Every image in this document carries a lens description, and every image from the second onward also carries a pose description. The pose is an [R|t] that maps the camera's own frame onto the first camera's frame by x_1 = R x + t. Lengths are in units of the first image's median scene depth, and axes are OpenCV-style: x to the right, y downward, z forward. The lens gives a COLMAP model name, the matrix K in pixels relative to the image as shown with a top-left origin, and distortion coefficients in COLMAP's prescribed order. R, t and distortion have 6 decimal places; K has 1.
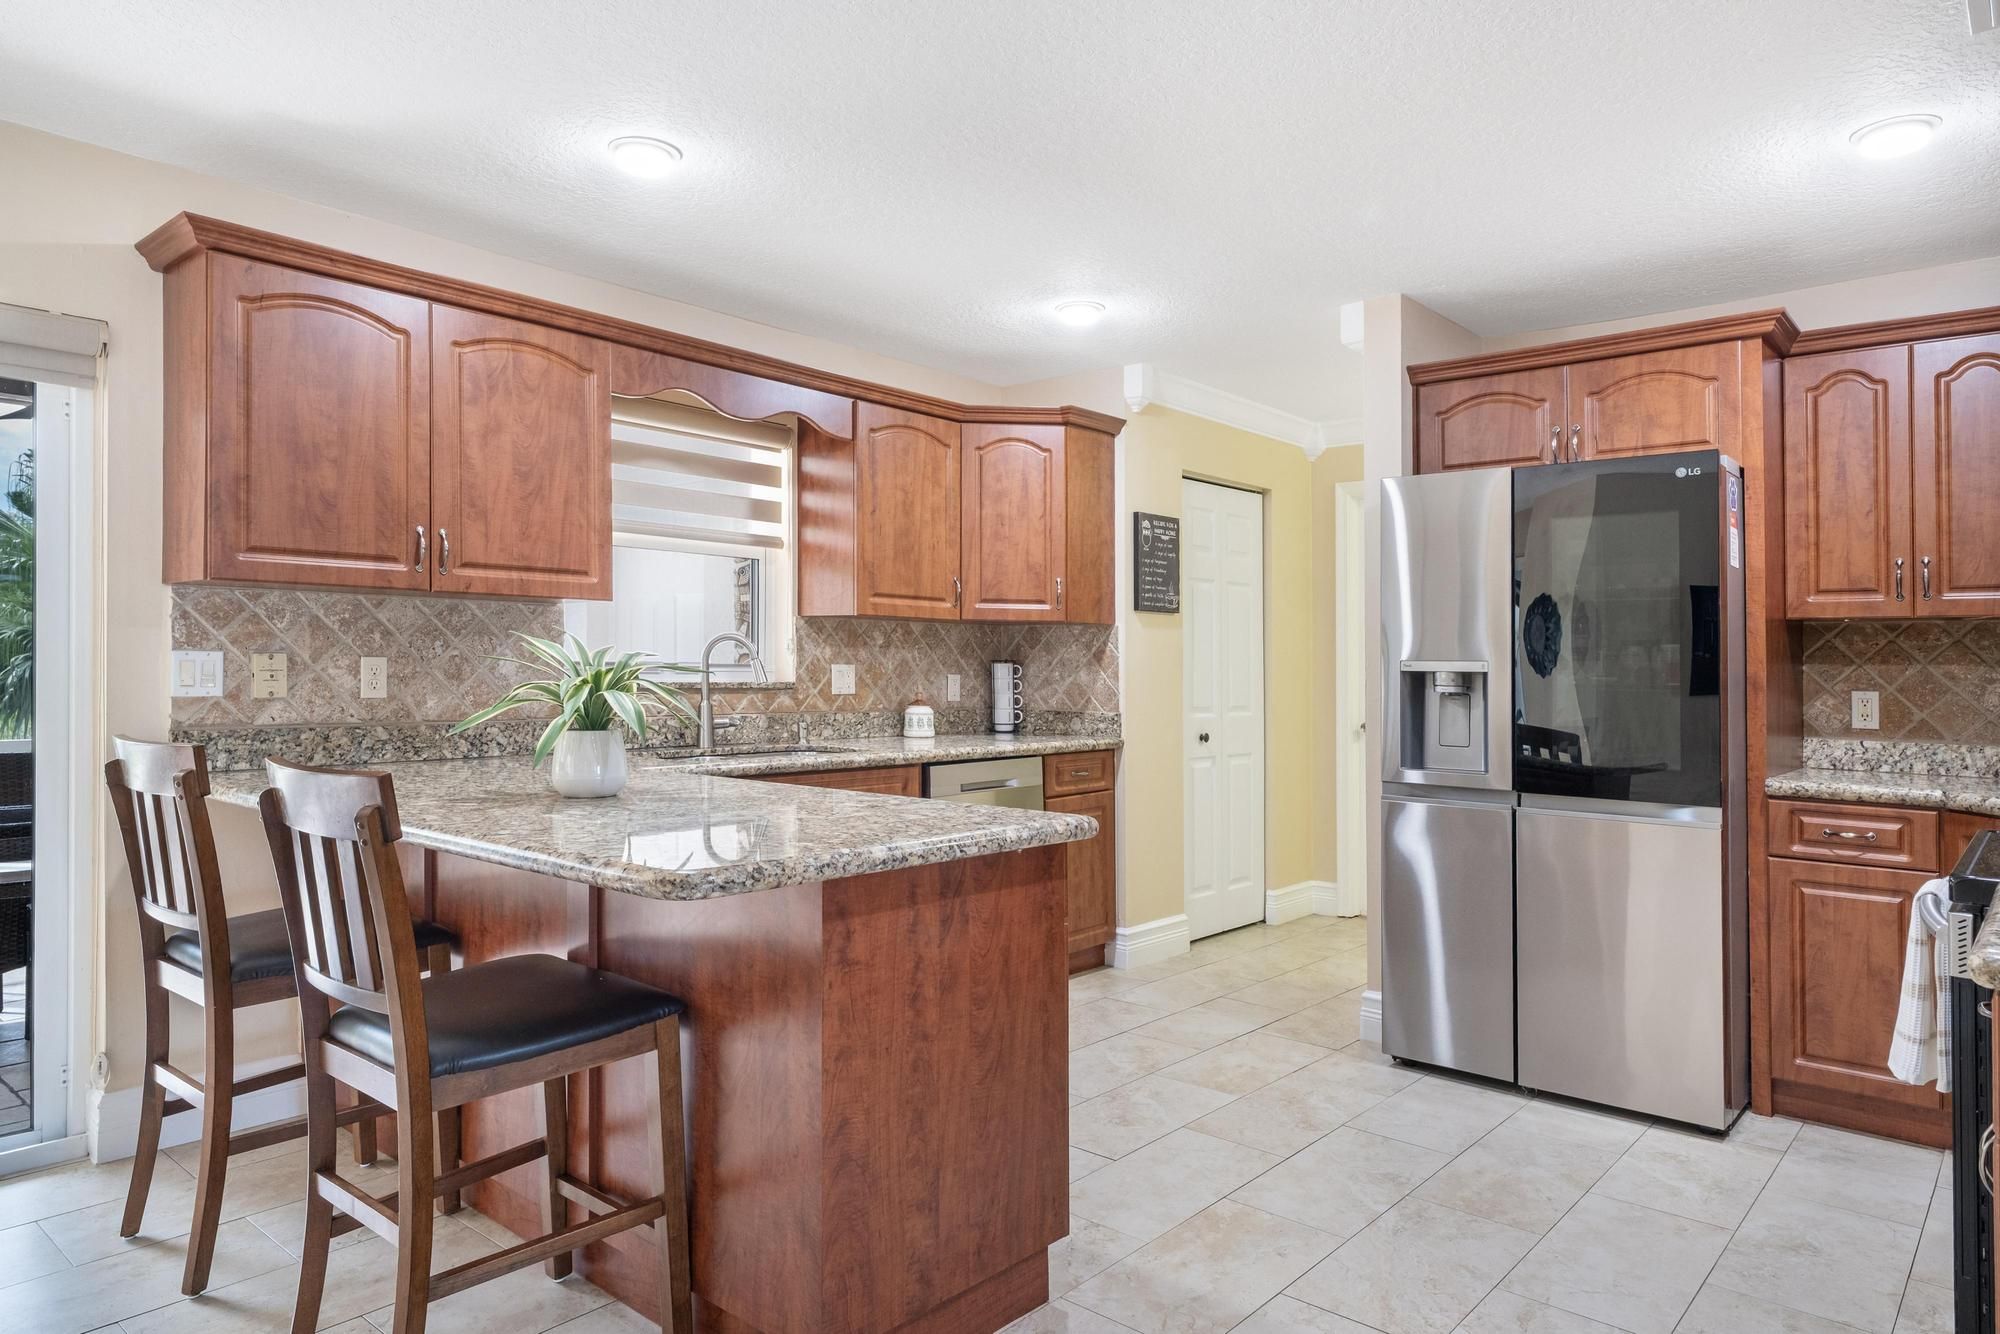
lens RADIAL K [[1244.2, 0, 1007.3], [0, 1244.2, 645.6], [0, 0, 1]] dist [-0.007579, 0.011180]
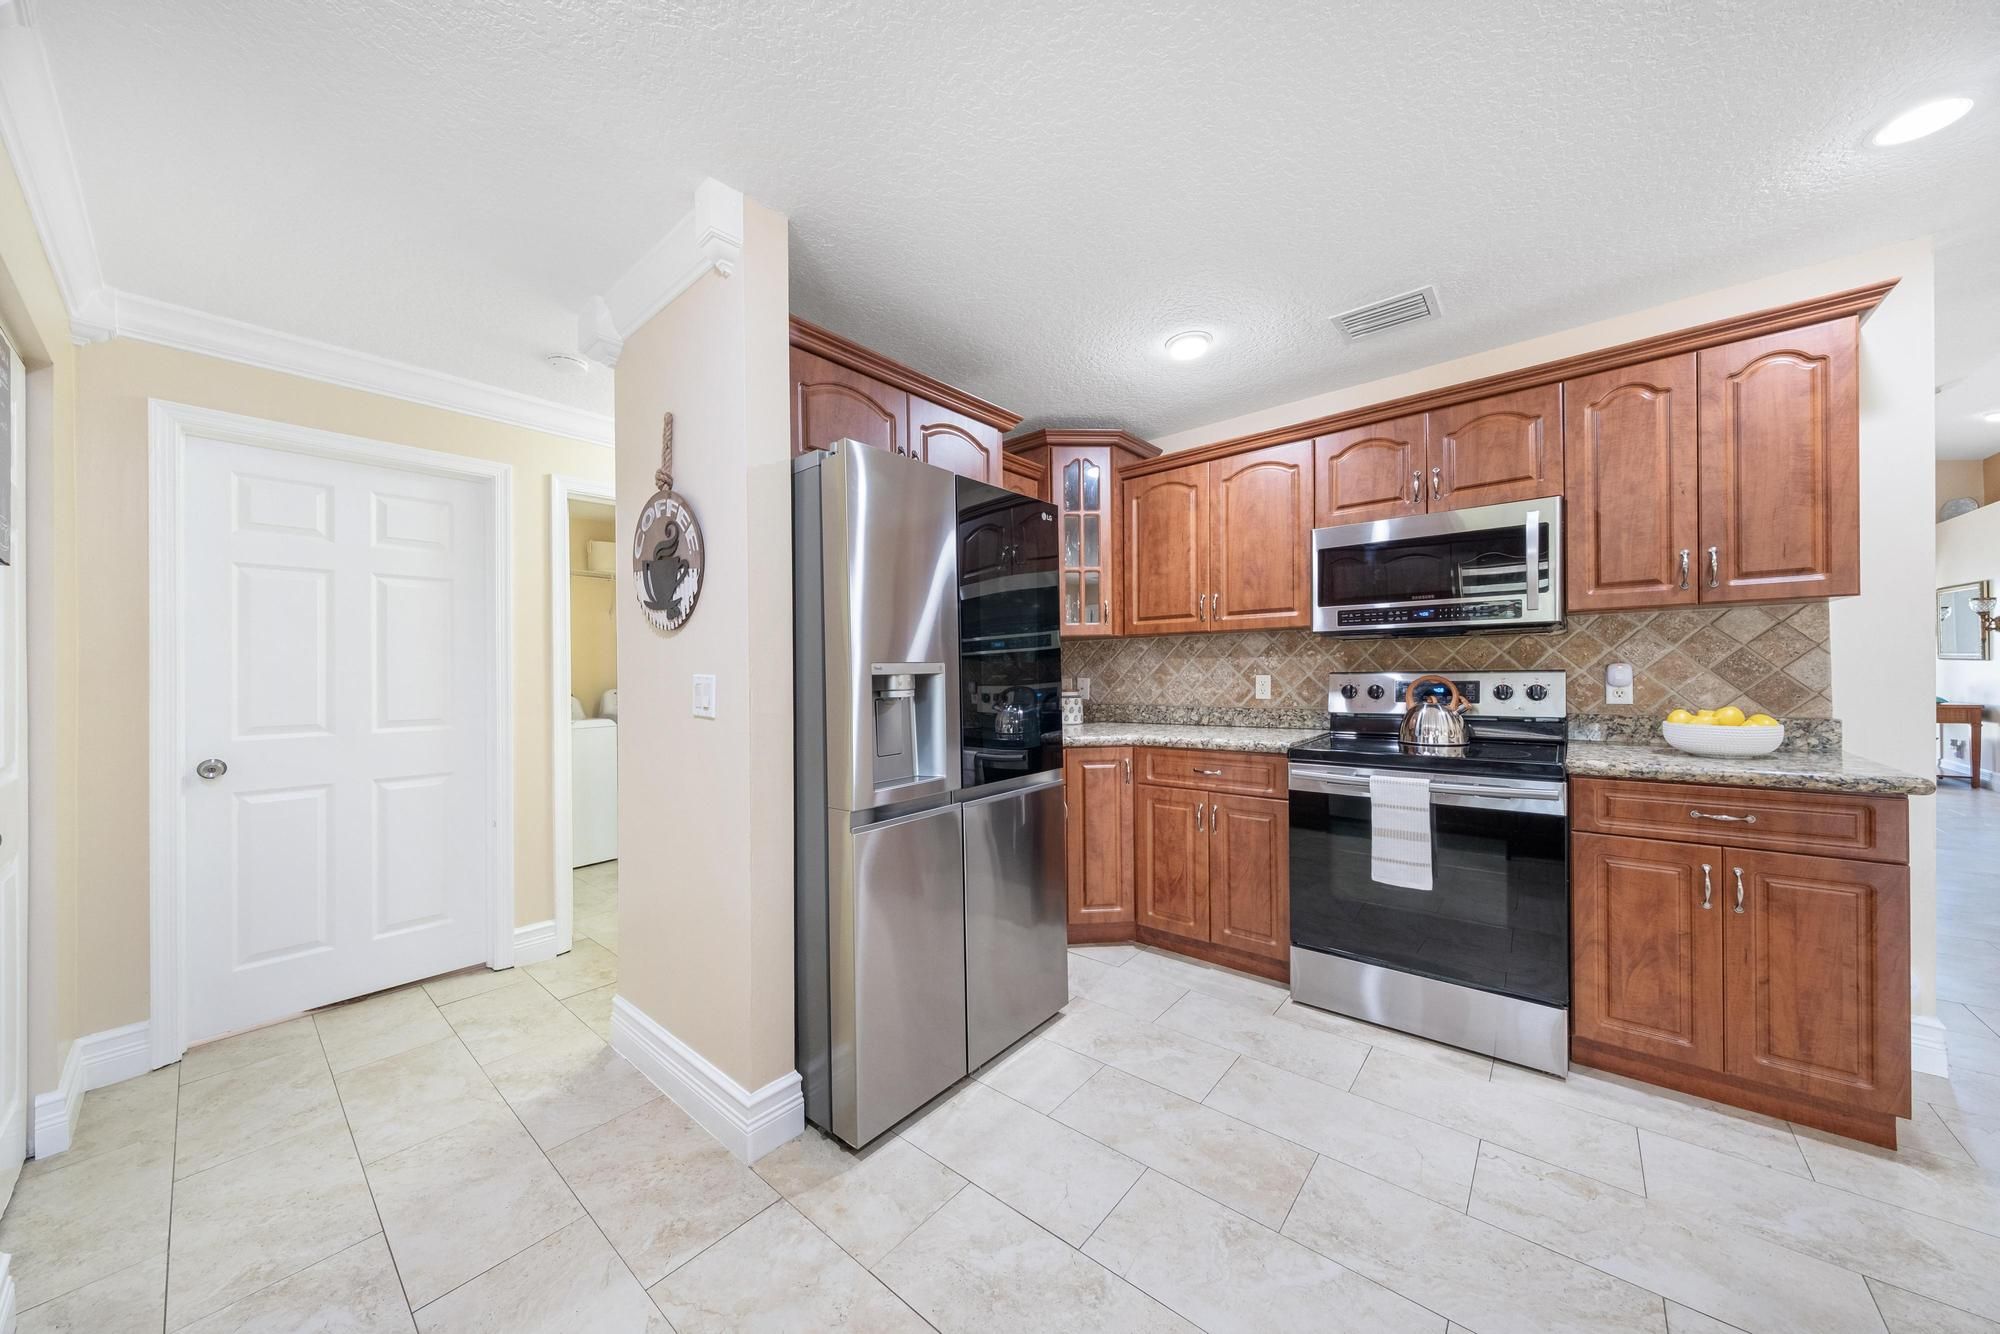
lens RADIAL K [[678.7, 0, 989.8], [0, 678.7, 654.9], [0, 0, 1]] dist [0.002741, -0.001117]
pose [[0.001831, 0.012178, 0.999924, -0.146323], [0.004558, 0.999915, -0.012186, 0.014121], [-0.999988, 0.004580, 0.001775, 0.938623]]
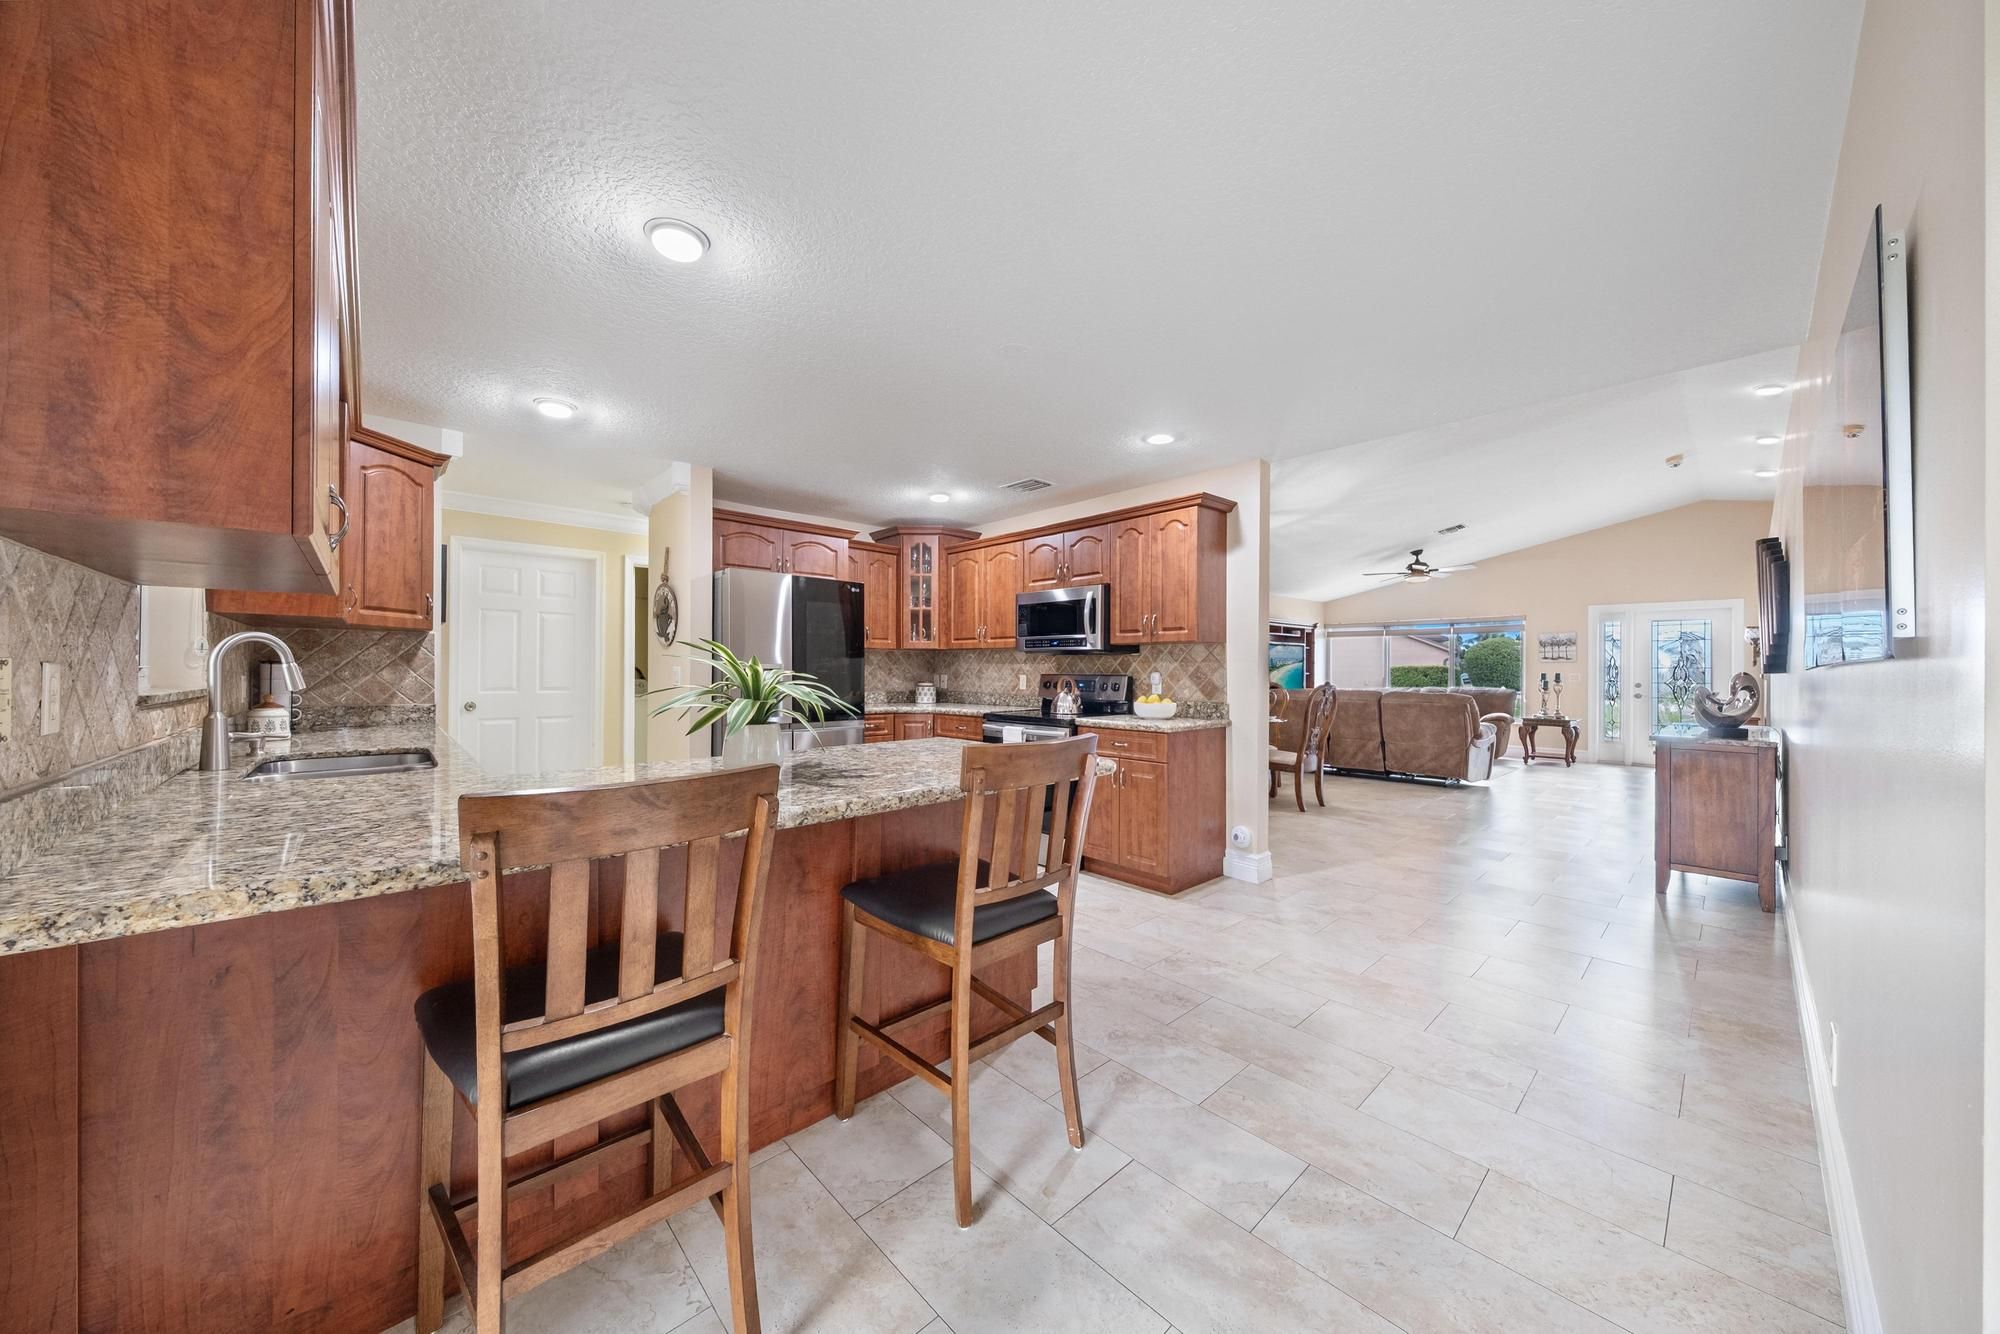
lens RADIAL K [[678.7, 0, 984.0], [0, 678.7, 657.6], [0, 0, 1]] dist [0.002741, -0.001117]
pose [[0.128784, 0.006937, 0.991648, -0.704411], [-0.016485, 0.999852, -0.004854, 0.002755], [-0.991536, -0.015722, 0.128879, 0.494083]]
